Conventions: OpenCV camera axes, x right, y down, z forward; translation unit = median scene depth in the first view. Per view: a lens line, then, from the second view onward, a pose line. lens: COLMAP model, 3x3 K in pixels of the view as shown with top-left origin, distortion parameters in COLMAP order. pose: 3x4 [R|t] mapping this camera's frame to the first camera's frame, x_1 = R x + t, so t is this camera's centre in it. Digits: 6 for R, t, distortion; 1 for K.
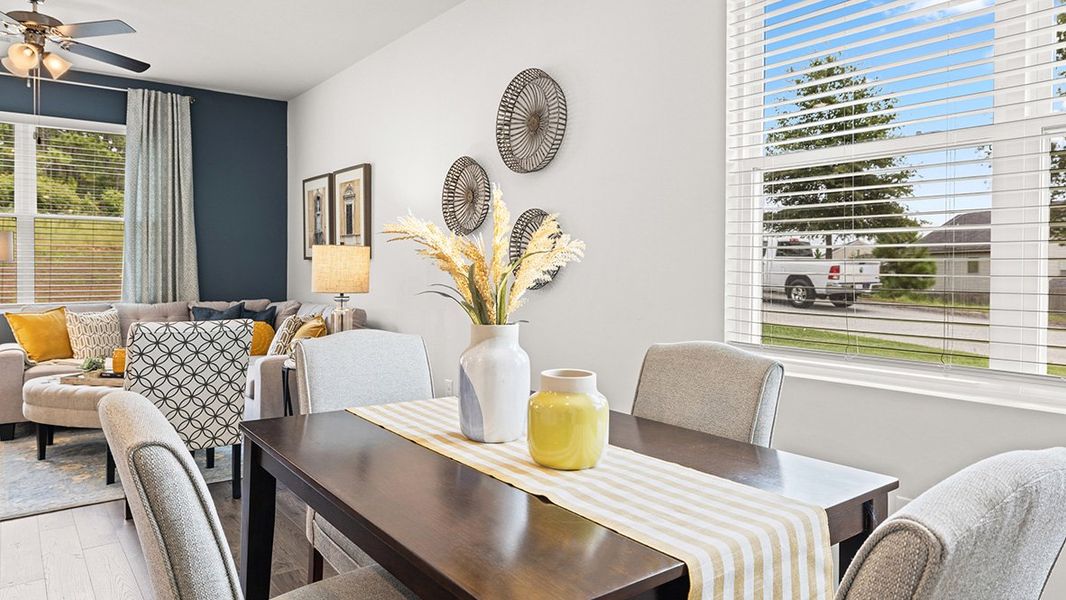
lens RADIAL K [[695.2, 0, 542.1], [0, 695.2, 276.4], [0, 0, 1]] dist [-0.005306, 0.000126]
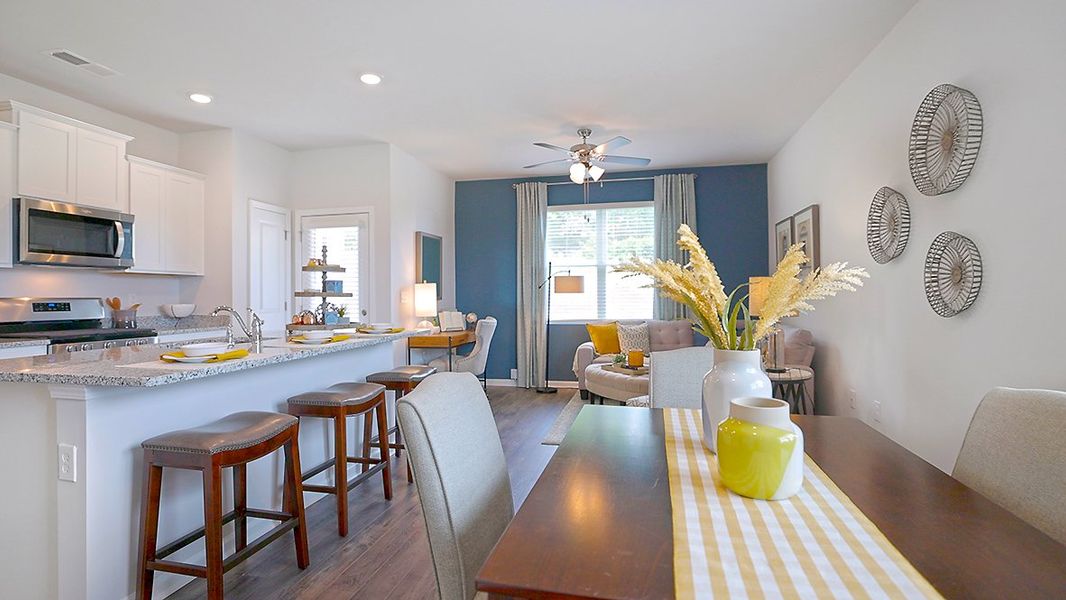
lens RADIAL K [[529.7, 0, 519.4], [0, 529.7, 290.4], [0, 0, 1]] dist [-0.018185, 0.004513]
pose [[0.624033, -0.015830, -0.781238, 0.116054], [0.001005, 0.999810, -0.019456, -0.002682], [0.781398, 0.011356, 0.623930, 0.065434]]
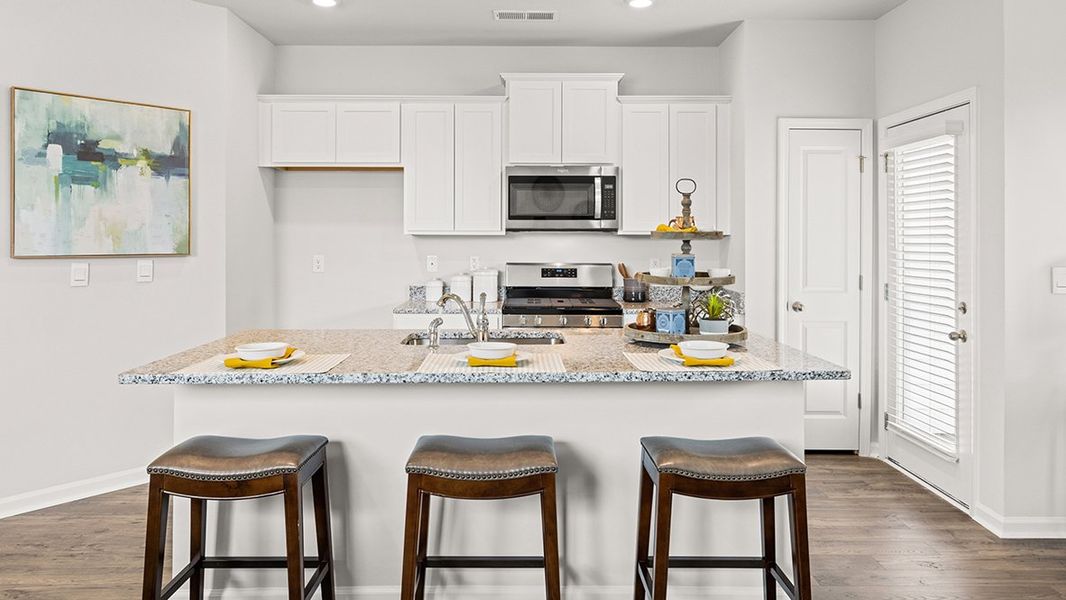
lens RADIAL K [[695.2, 0, 520.9], [0, 695.2, 240.3], [0, 0, 1]] dist [-0.005306, 0.000126]
pose [[-0.614357, -0.002621, -0.789024, -0.088391], [-0.012326, 0.999904, 0.006276, -0.042215], [0.788932, 0.013582, -0.614331, 0.533417]]
